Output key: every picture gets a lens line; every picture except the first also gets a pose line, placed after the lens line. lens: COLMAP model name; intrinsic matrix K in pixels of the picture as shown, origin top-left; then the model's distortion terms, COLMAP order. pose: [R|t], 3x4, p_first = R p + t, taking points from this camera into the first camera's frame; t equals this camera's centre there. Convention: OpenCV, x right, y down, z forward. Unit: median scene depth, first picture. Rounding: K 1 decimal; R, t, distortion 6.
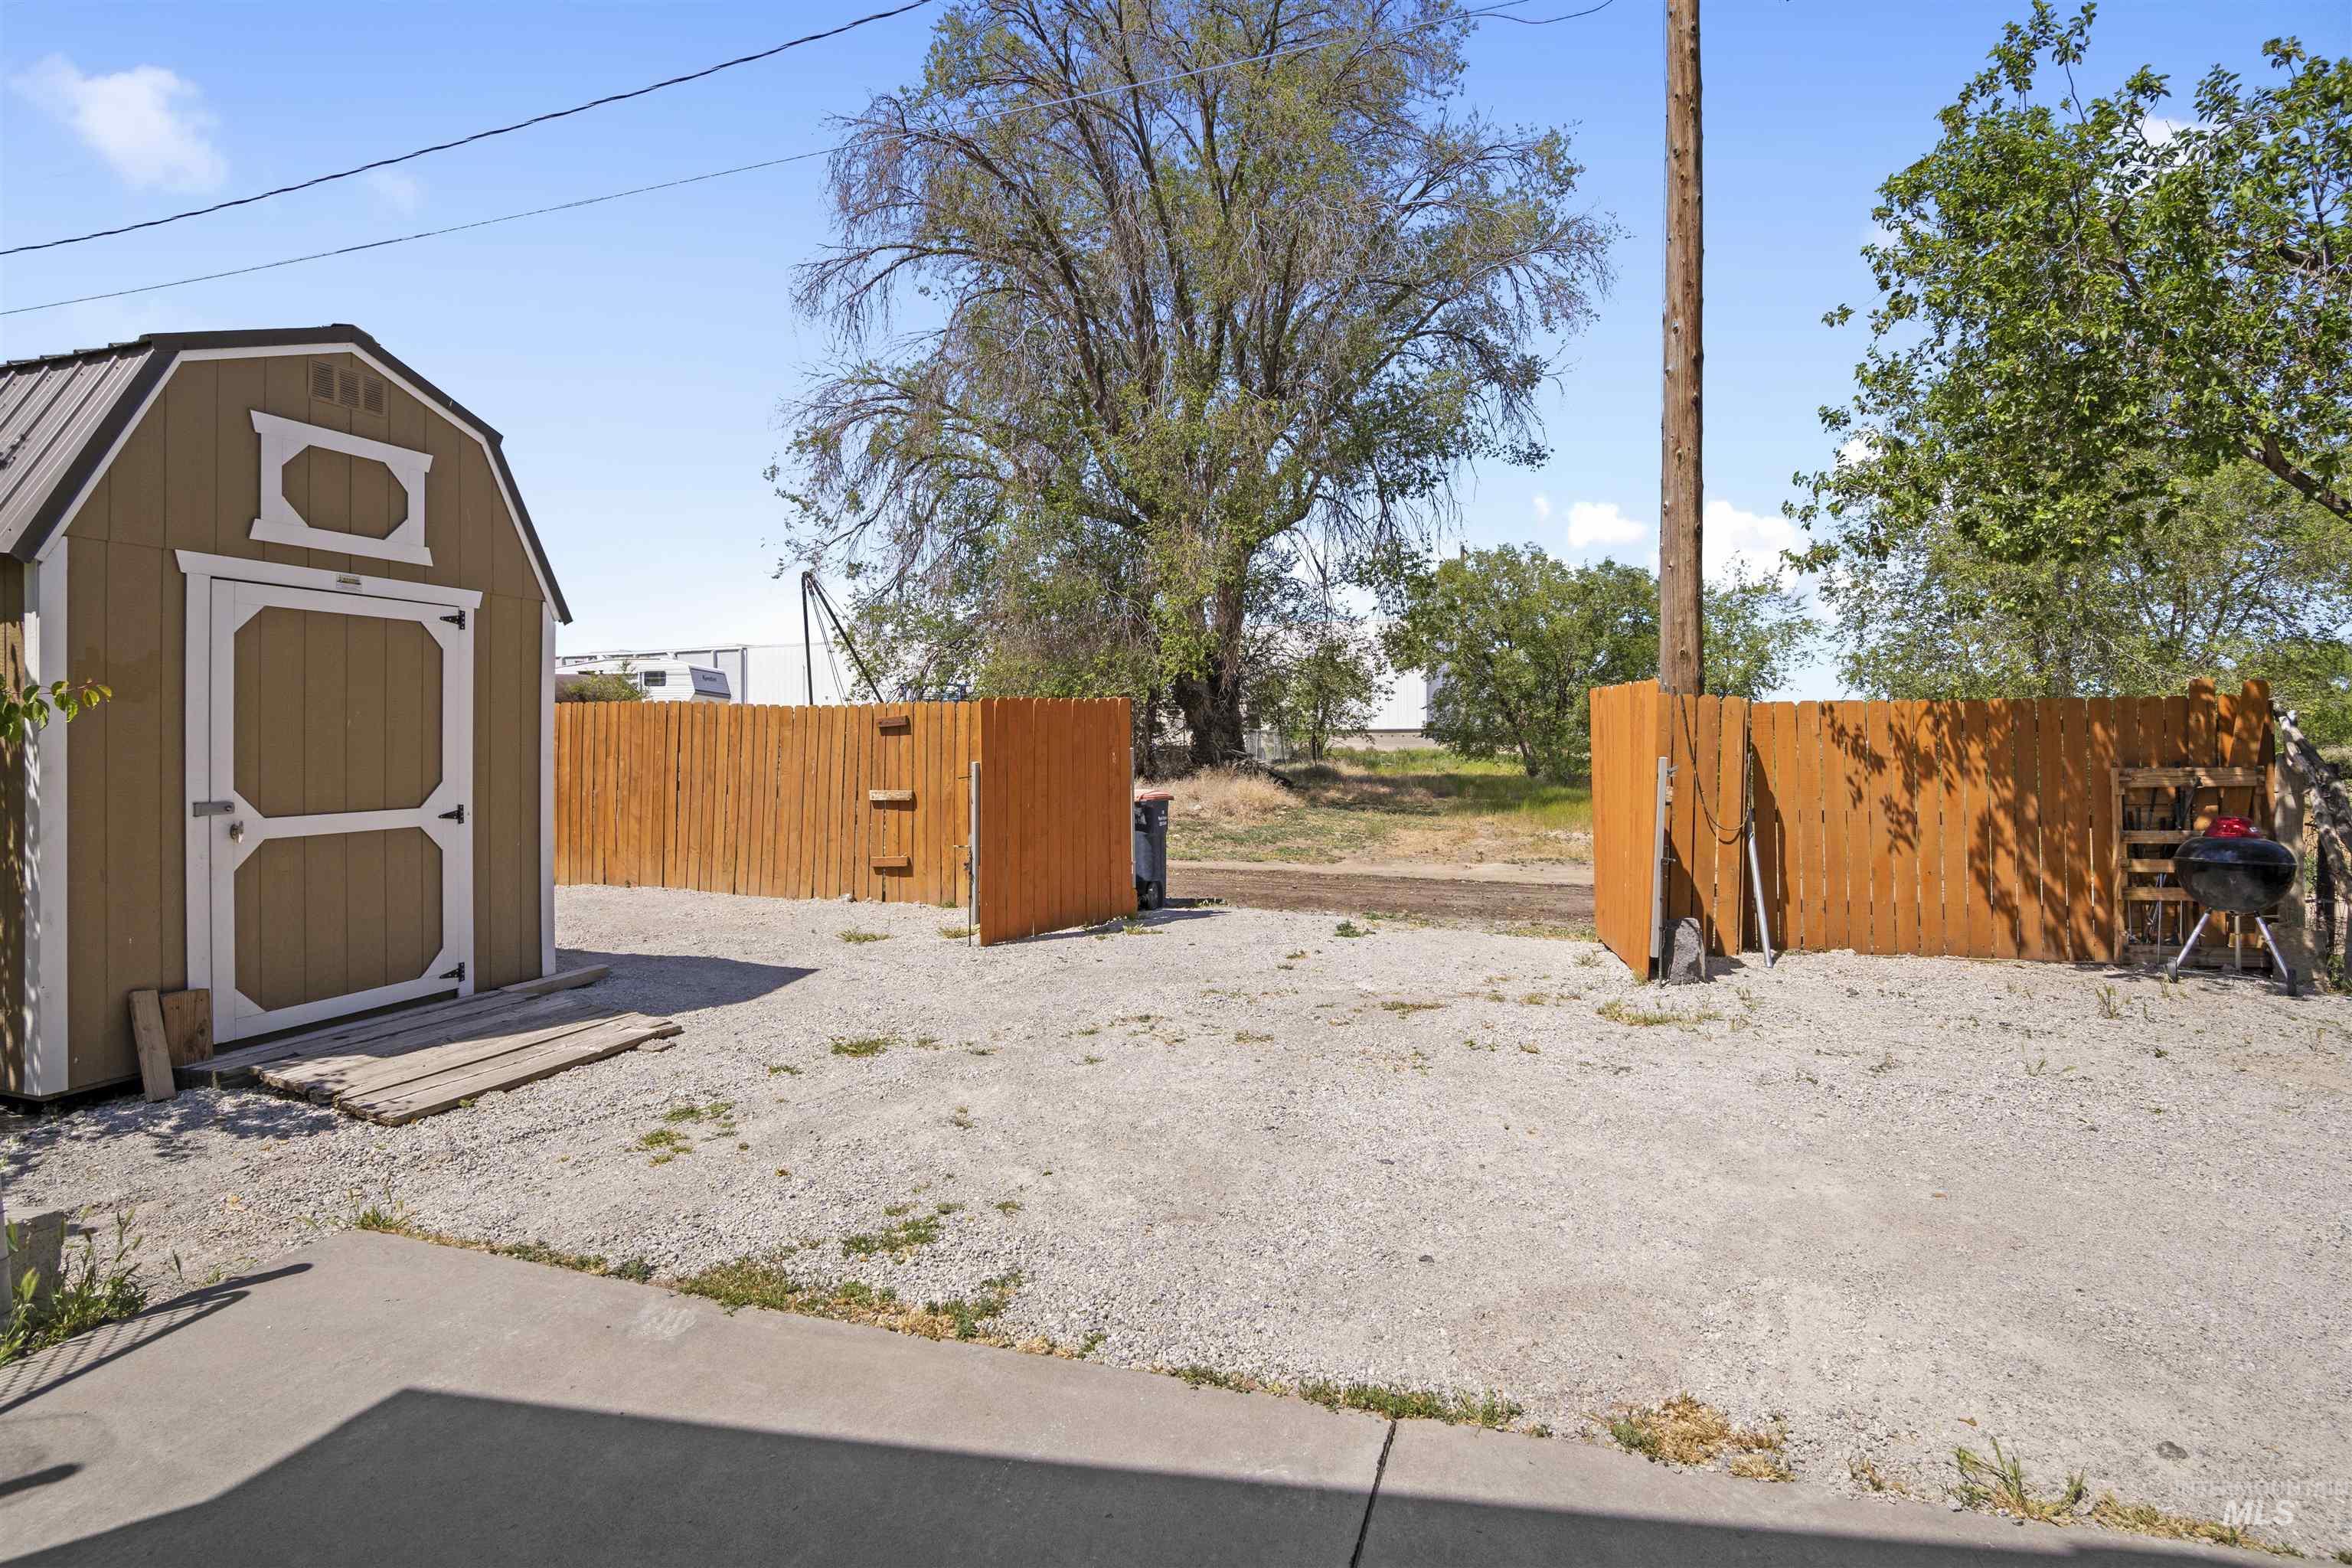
lens RADIAL K [[1175.8, 0, 1163.8], [0, 1175.8, 744.8], [0, 0, 1]] dist [-0.020101, -0.002208]
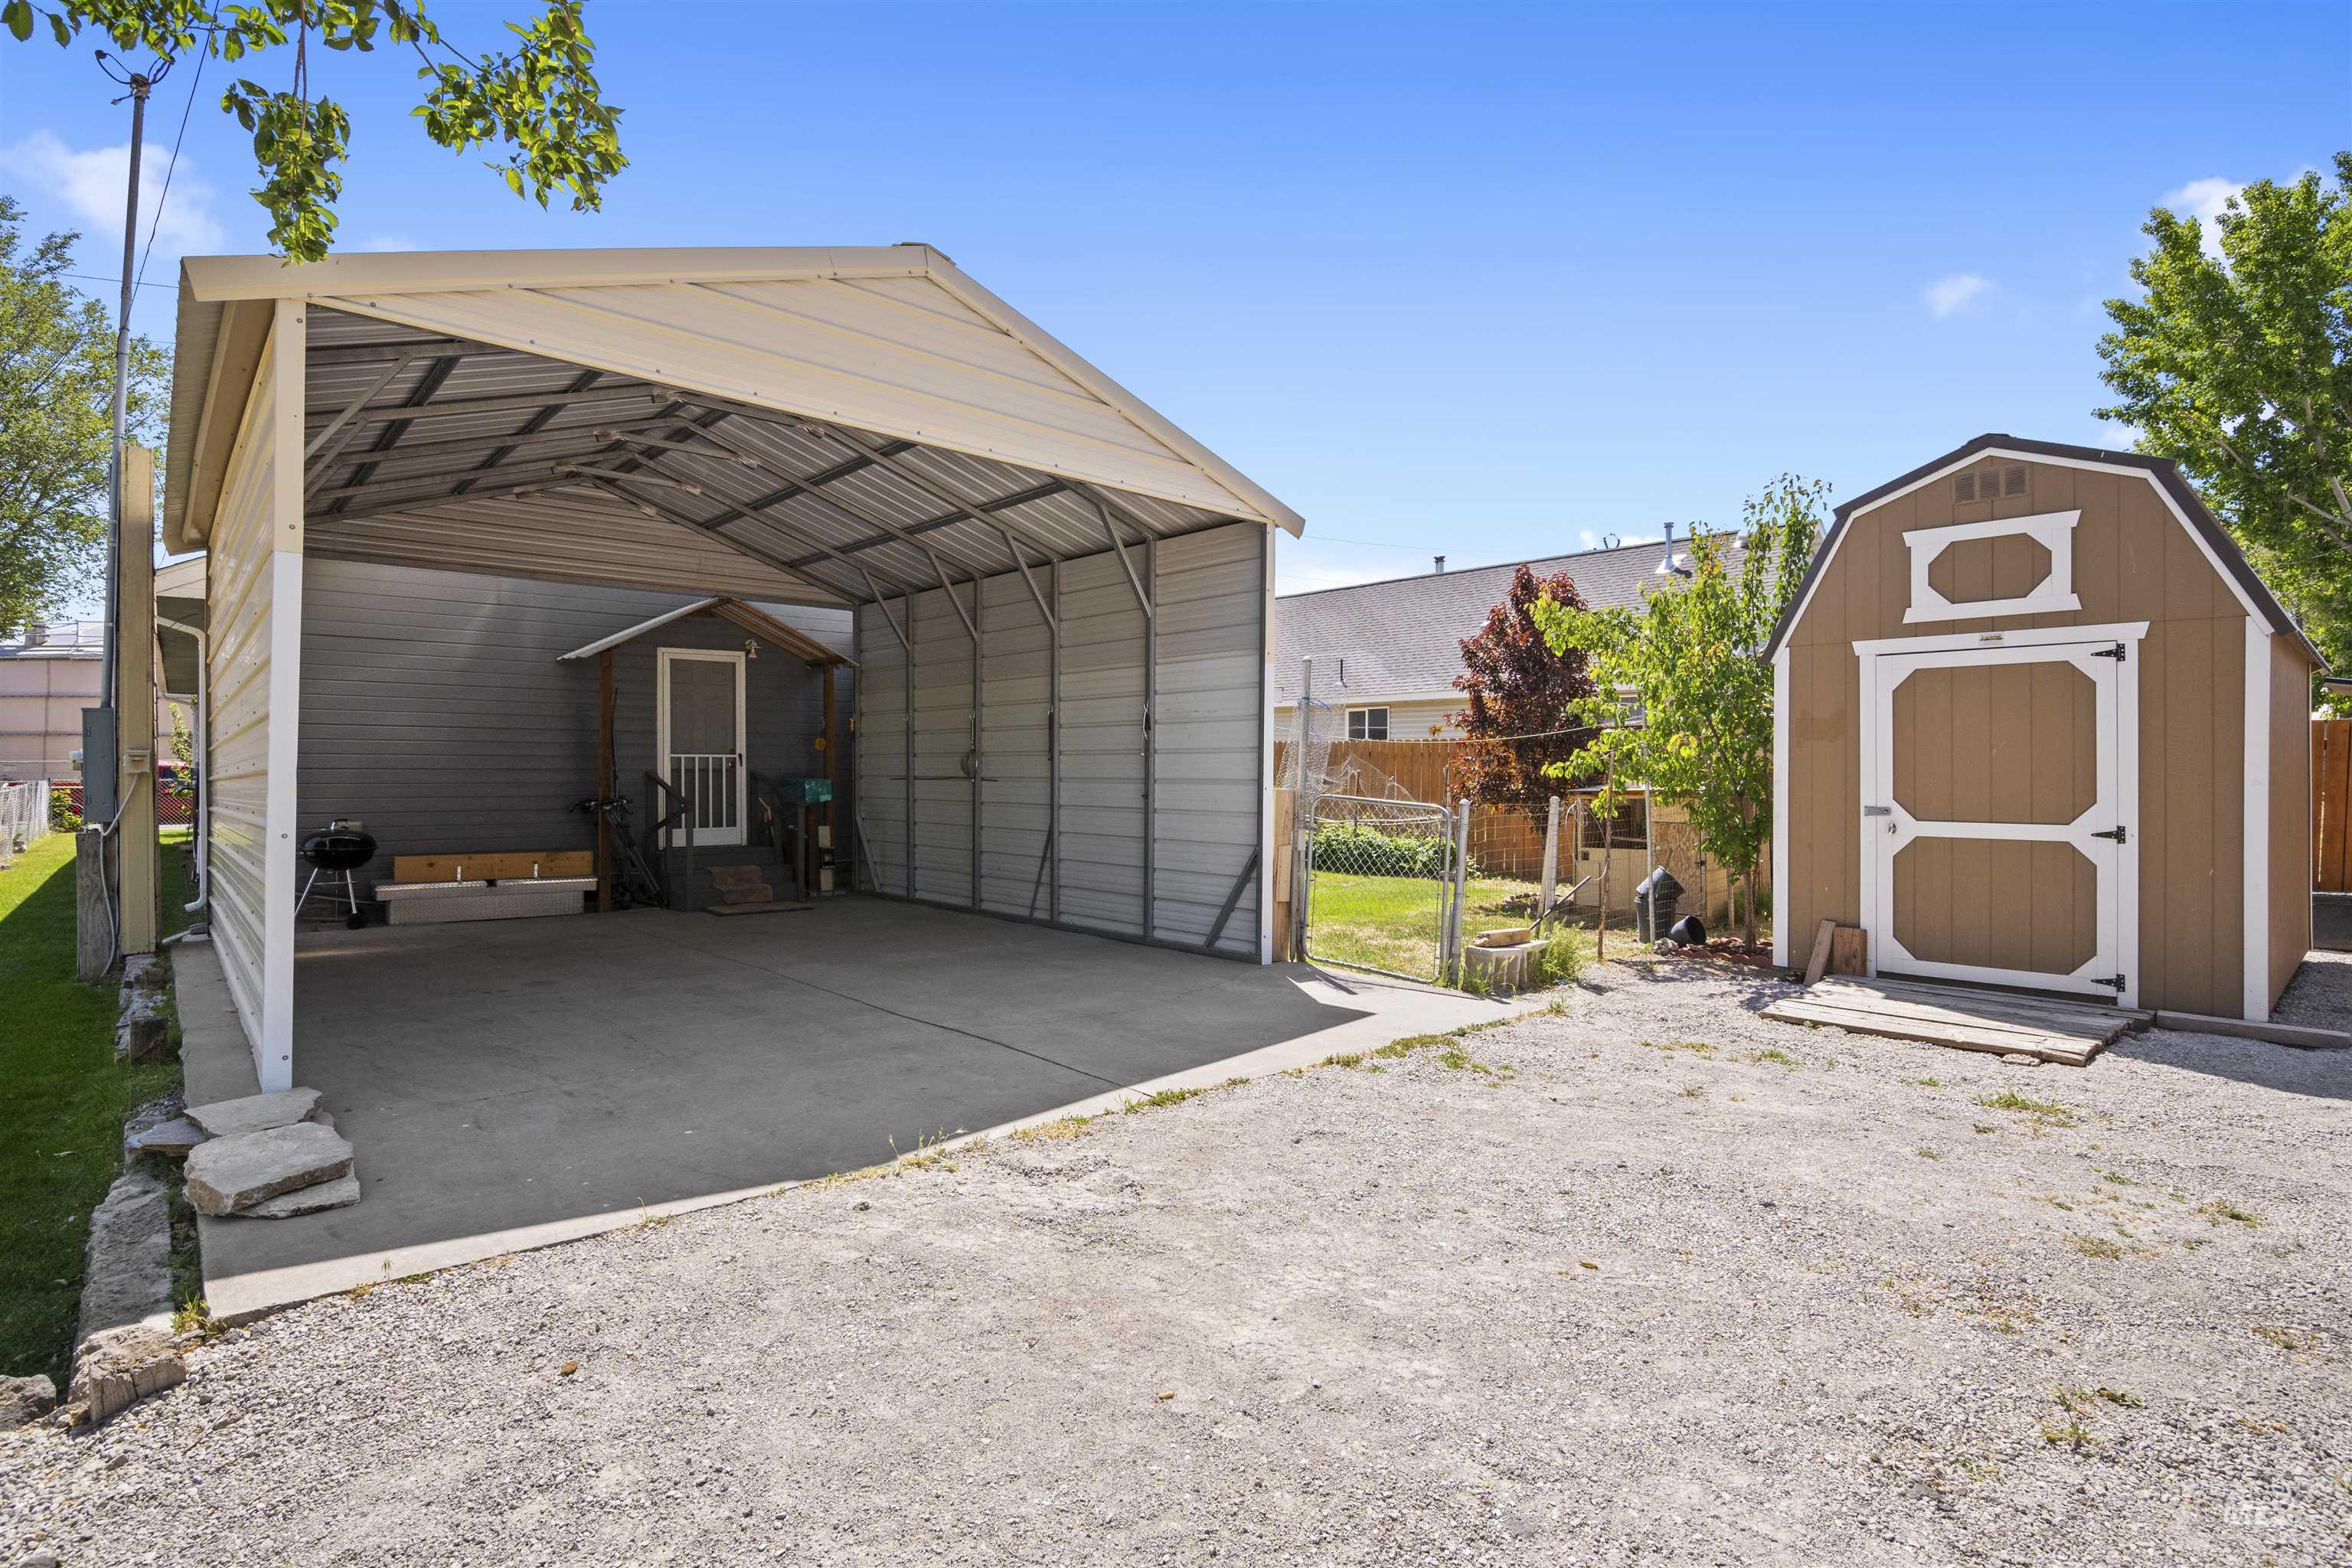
lens RADIAL K [[1175.8, 0, 1181.5], [0, 1175.8, 779.2], [0, 0, 1]] dist [-0.020101, -0.002208]
pose [[-0.502771, 0.005417, -0.864402, 0.915476], [-0.006236, 0.999932, 0.009893, 0.004663], [0.864397, 0.010365, -0.502703, 0.975977]]
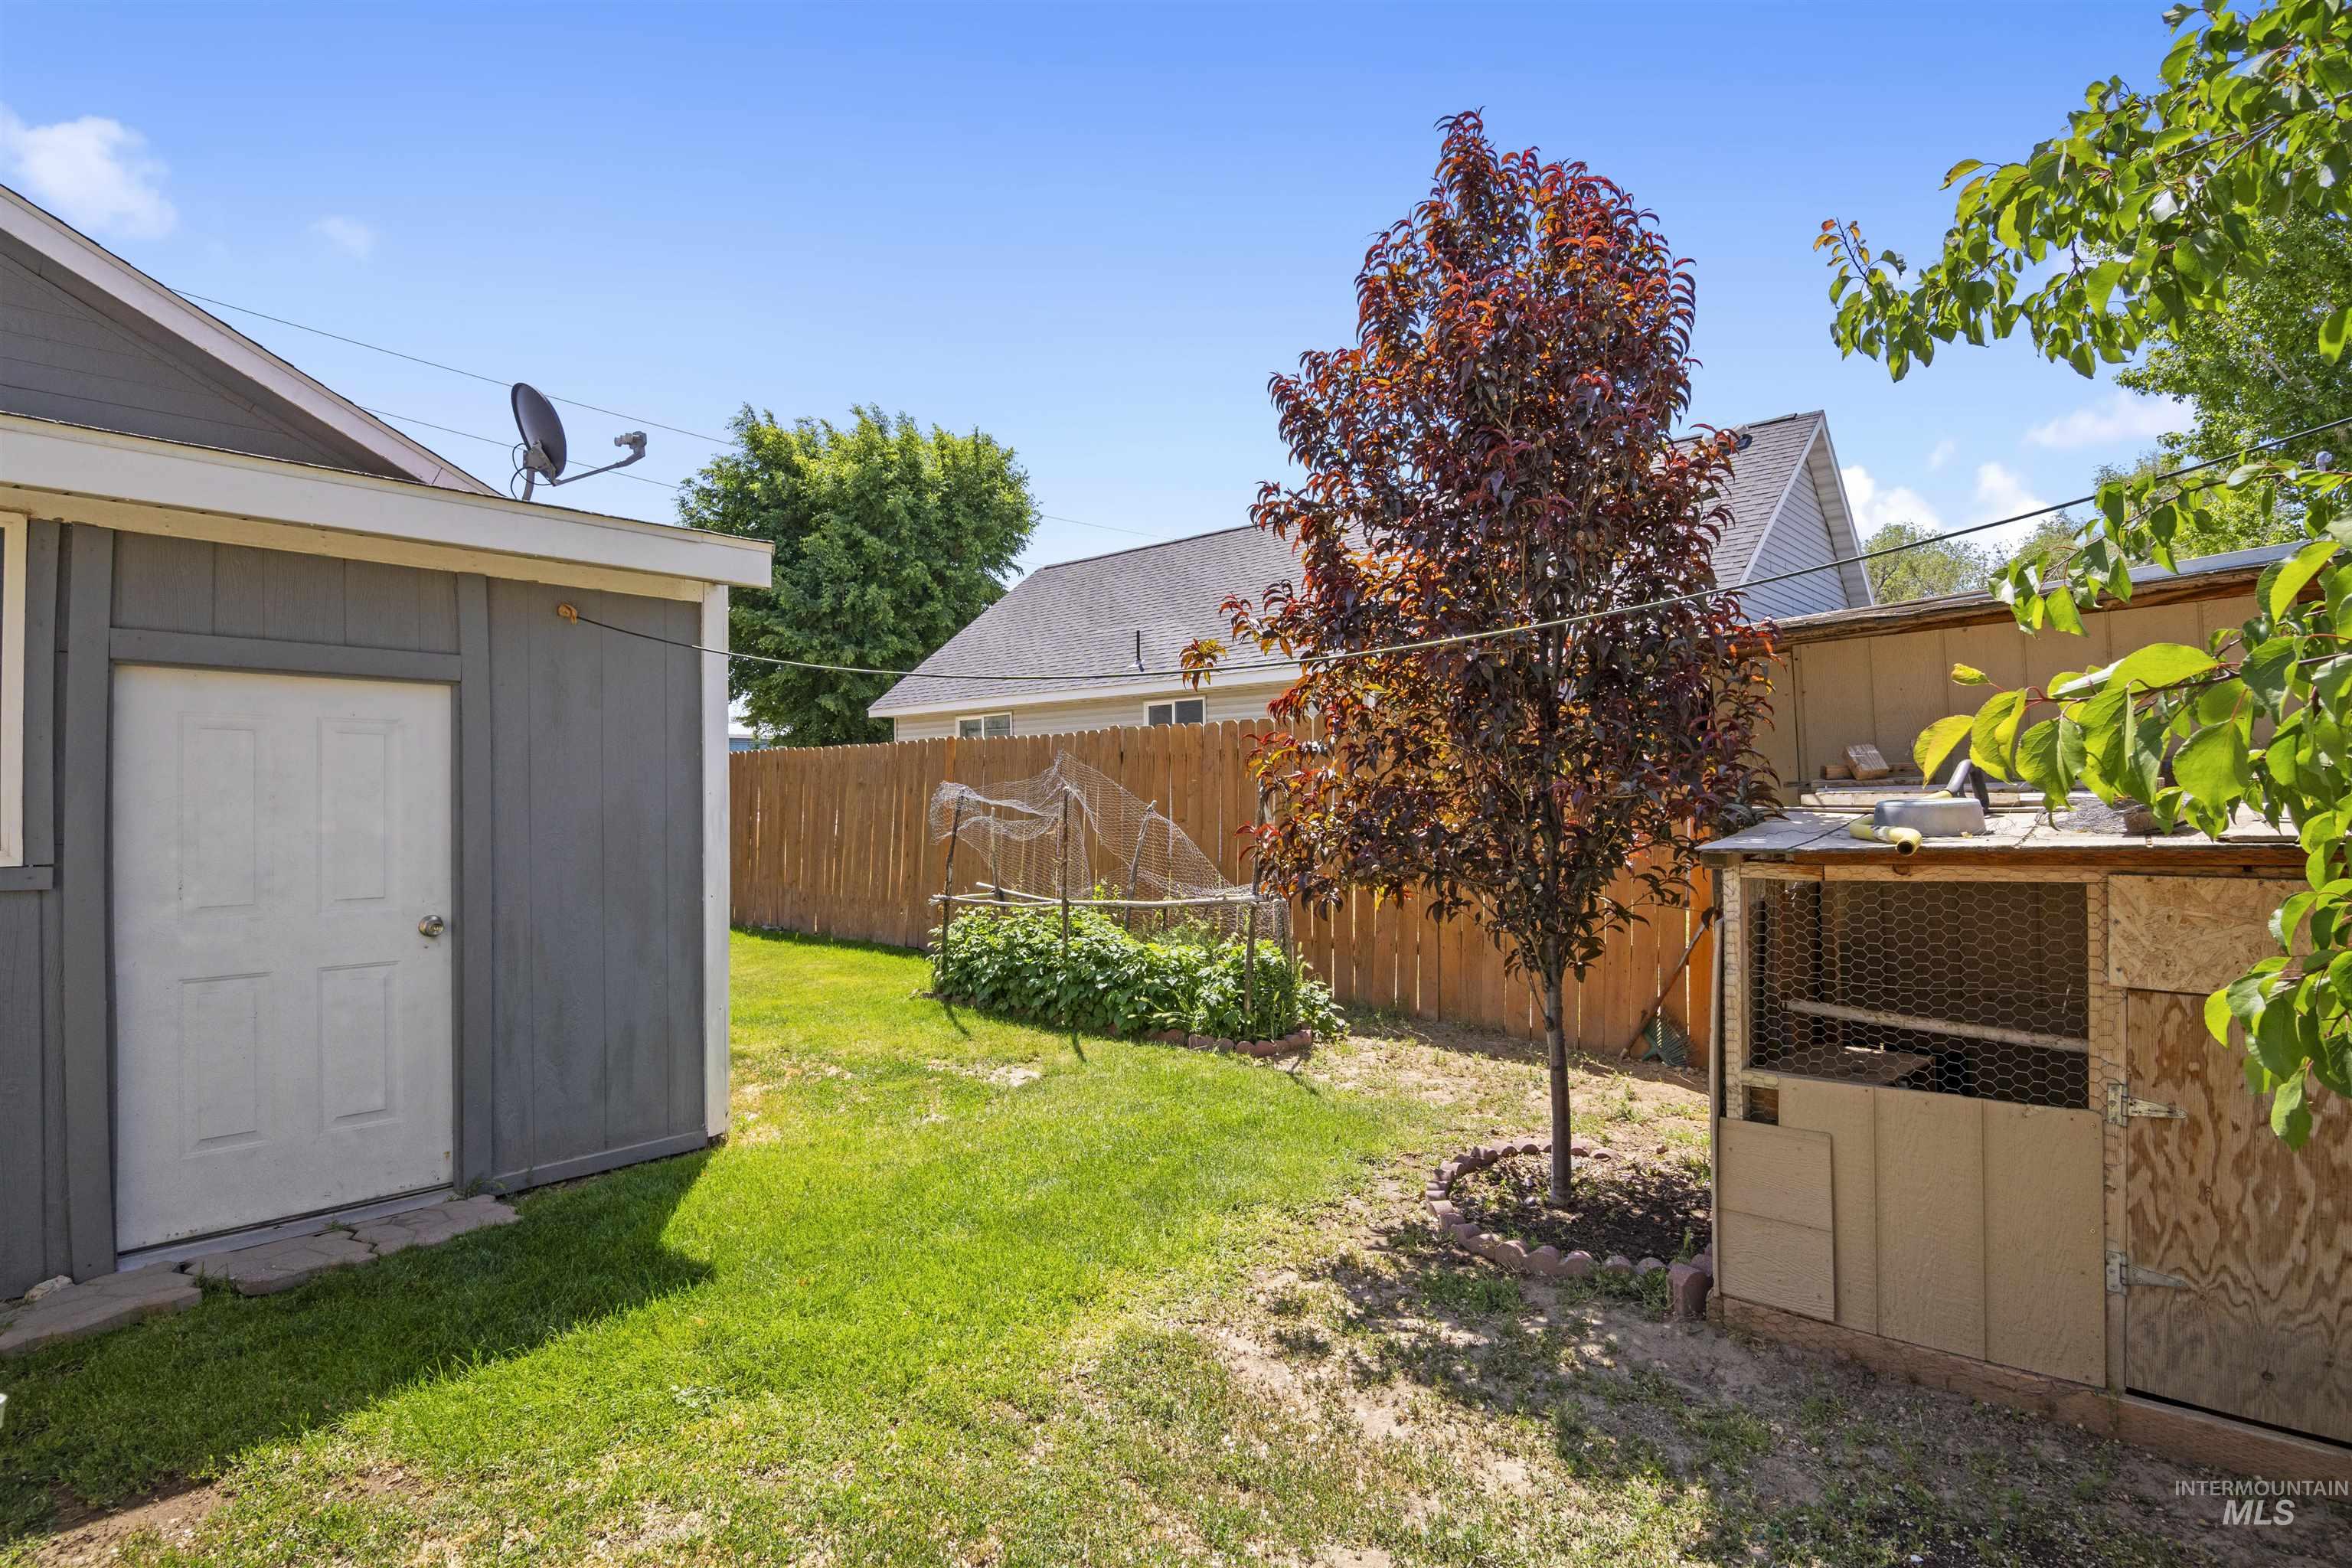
lens RADIAL K [[1175.8, 0, 1165.3], [0, 1175.8, 775.6], [0, 0, 1]] dist [-0.020101, -0.002208]
pose [[-0.412245, -0.009120, -0.911027, -0.781307], [0.010878, 0.999829, -0.014931, 0.016507], [0.911008, -0.016065, -0.412076, 0.490240]]
